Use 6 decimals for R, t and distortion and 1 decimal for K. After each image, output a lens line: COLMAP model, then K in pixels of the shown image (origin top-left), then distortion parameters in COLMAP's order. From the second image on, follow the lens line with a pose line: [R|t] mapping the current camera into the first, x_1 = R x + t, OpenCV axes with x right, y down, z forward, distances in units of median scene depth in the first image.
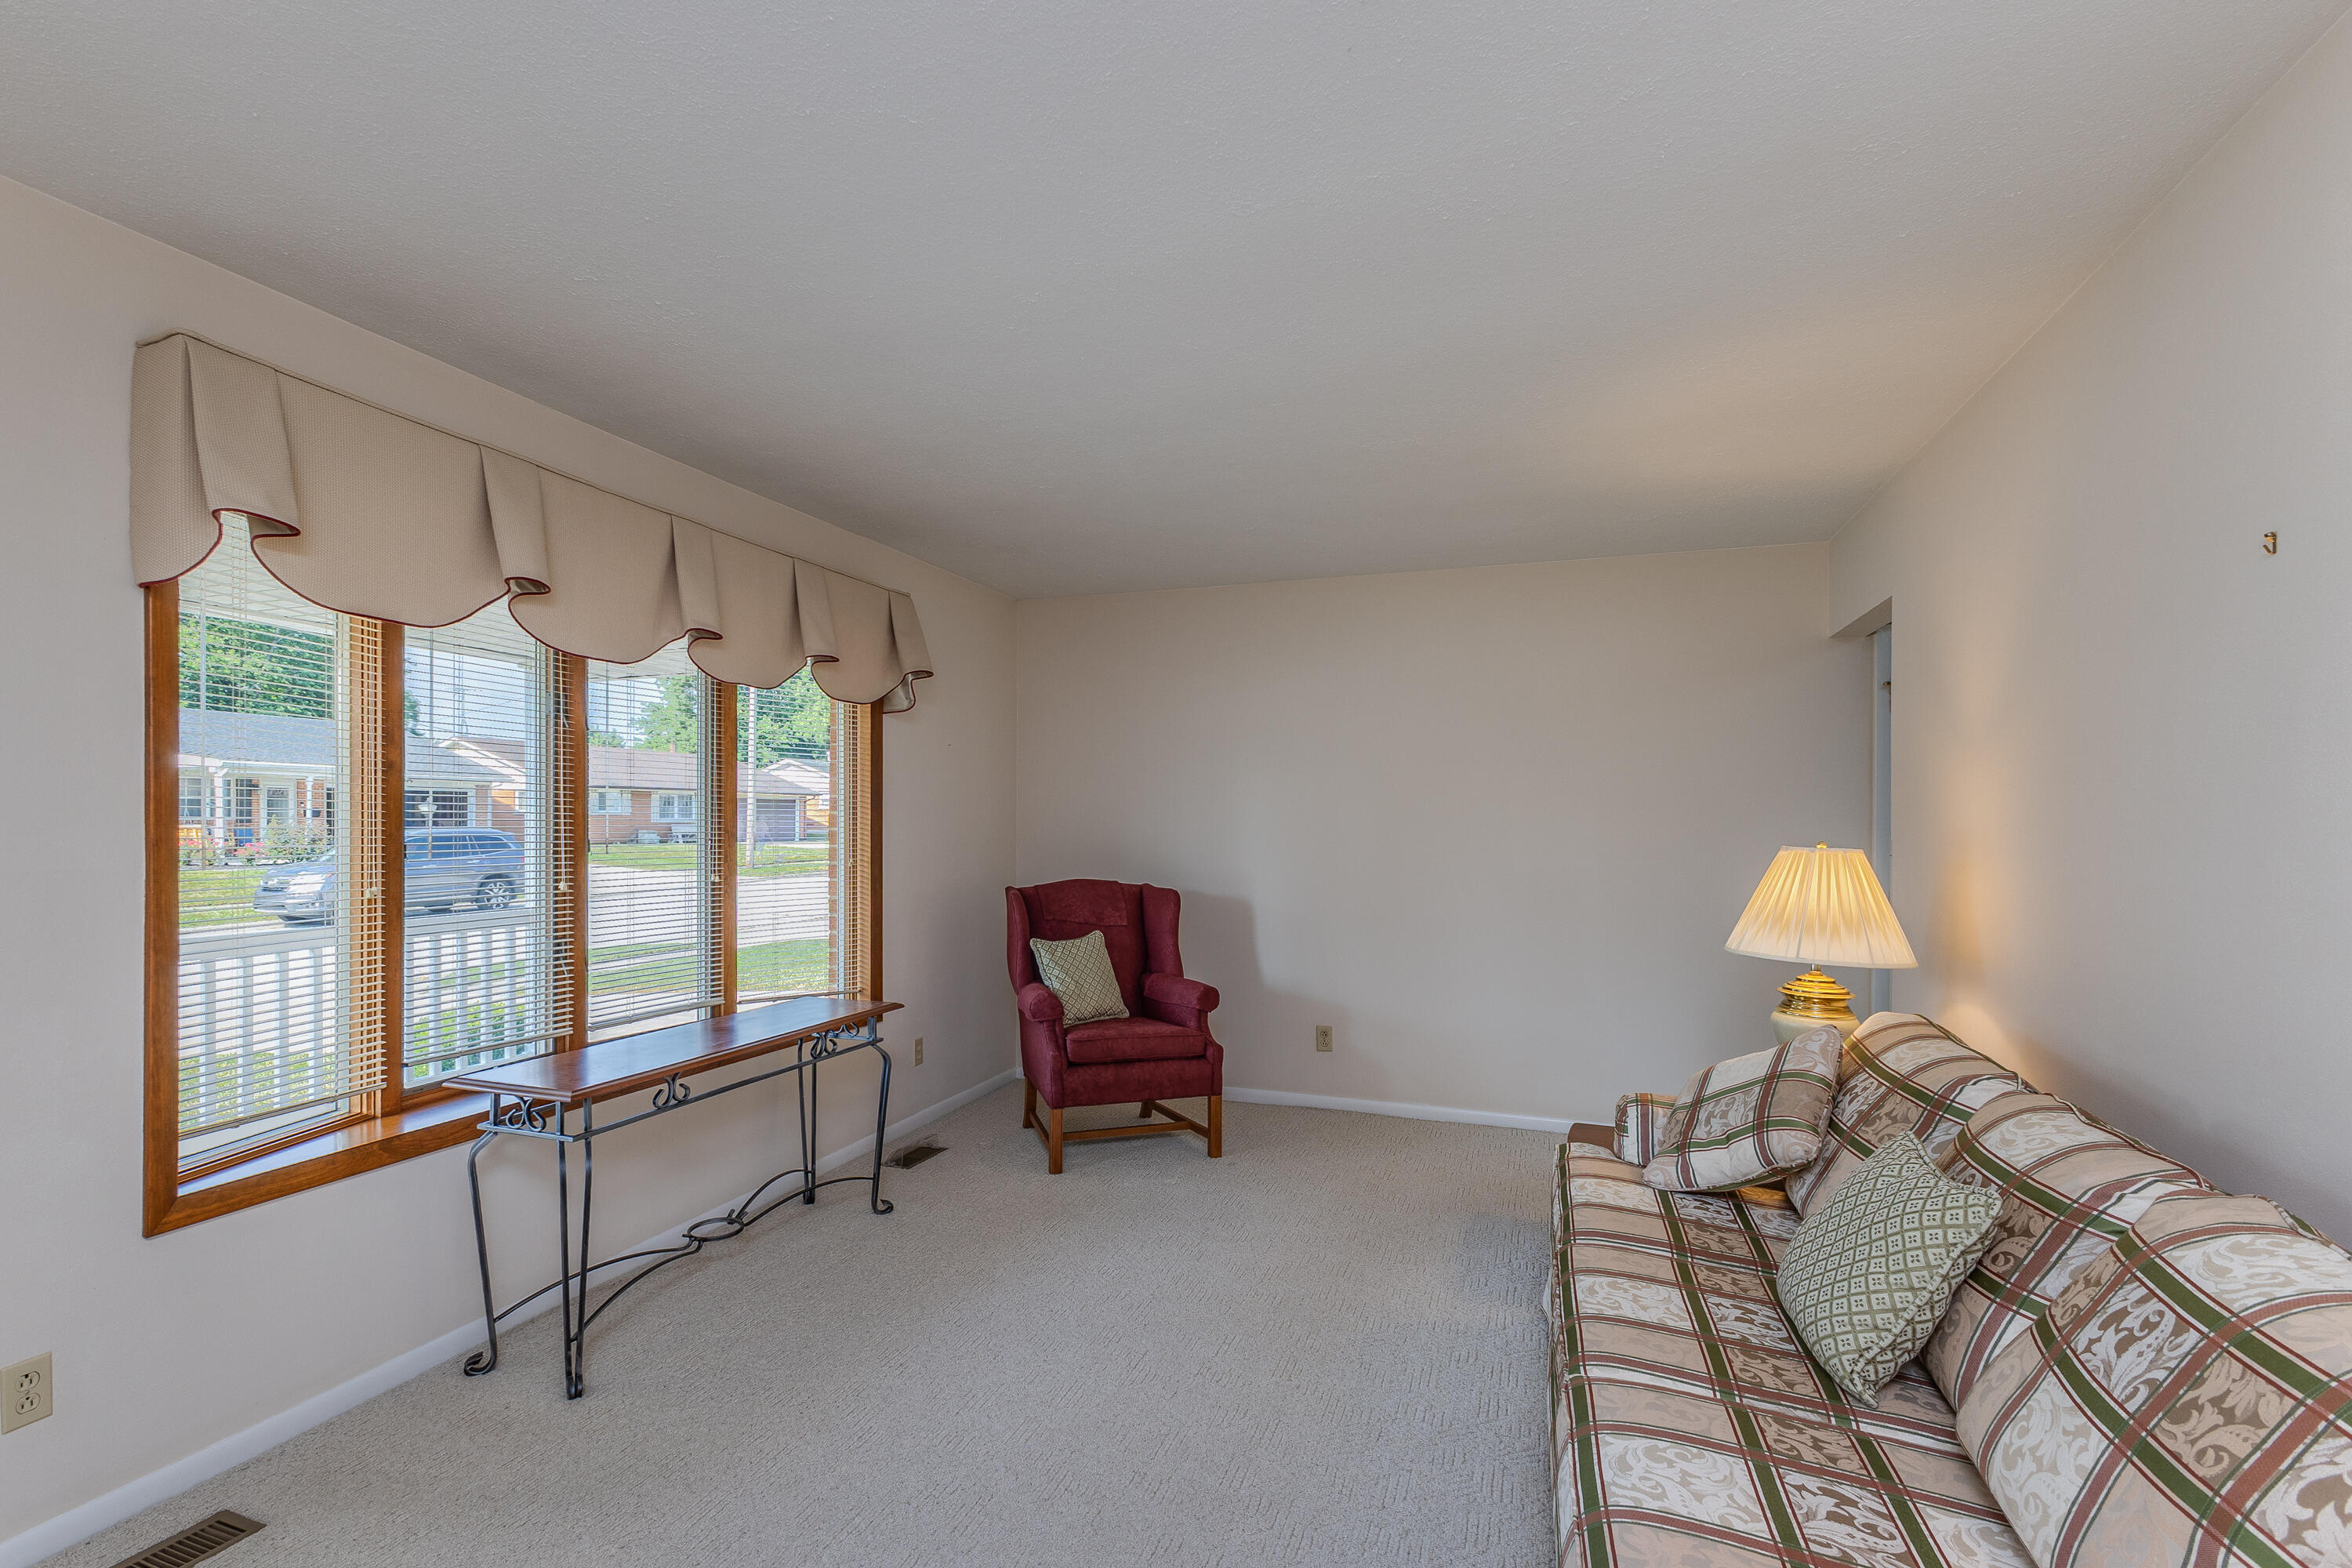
lens RADIAL K [[1031.8, 0, 1172.7], [0, 1031.8, 825.3], [0, 0, 1]] dist [0.012728, -0.001656]
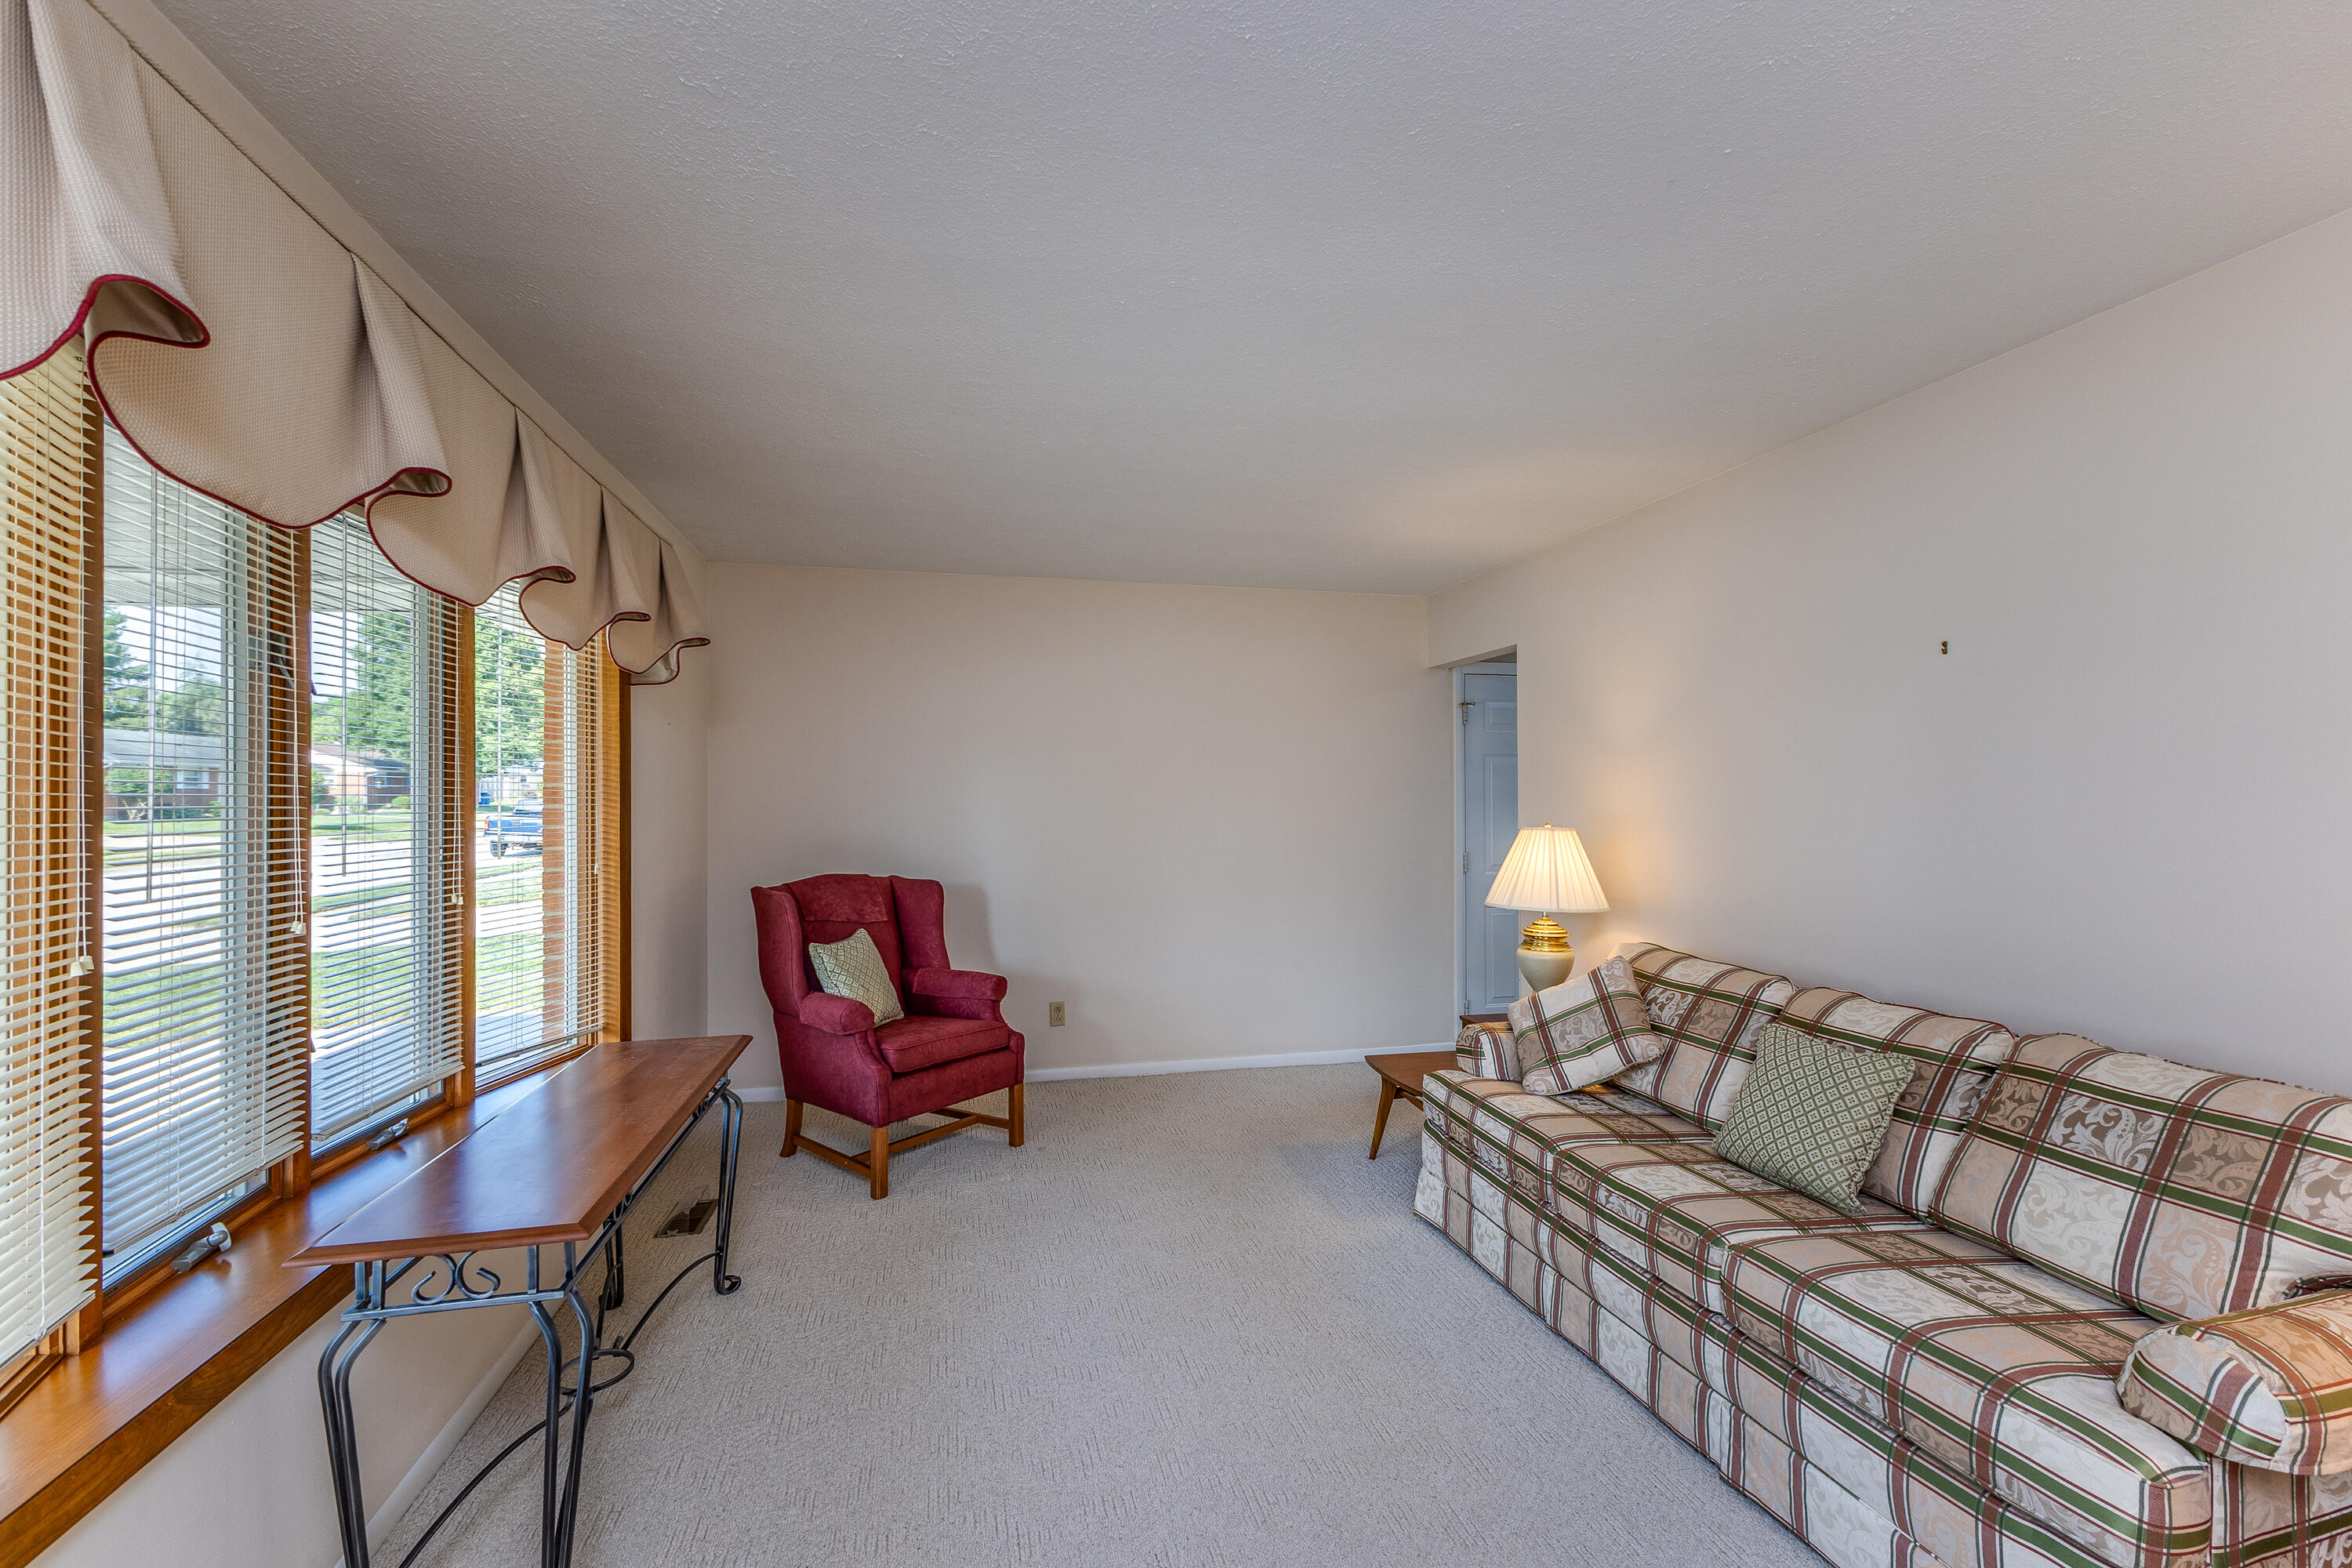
lens RADIAL K [[956.8, 0, 1169.1], [0, 956.8, 789.3], [0, 0, 1]] dist [0.010877, -0.000214]
pose [[0.848676, -0.002989, 0.528904, -0.342380], [0.009510, 0.999909, -0.009608, -0.014808], [-0.528827, 0.013183, 0.848627, 0.137472]]
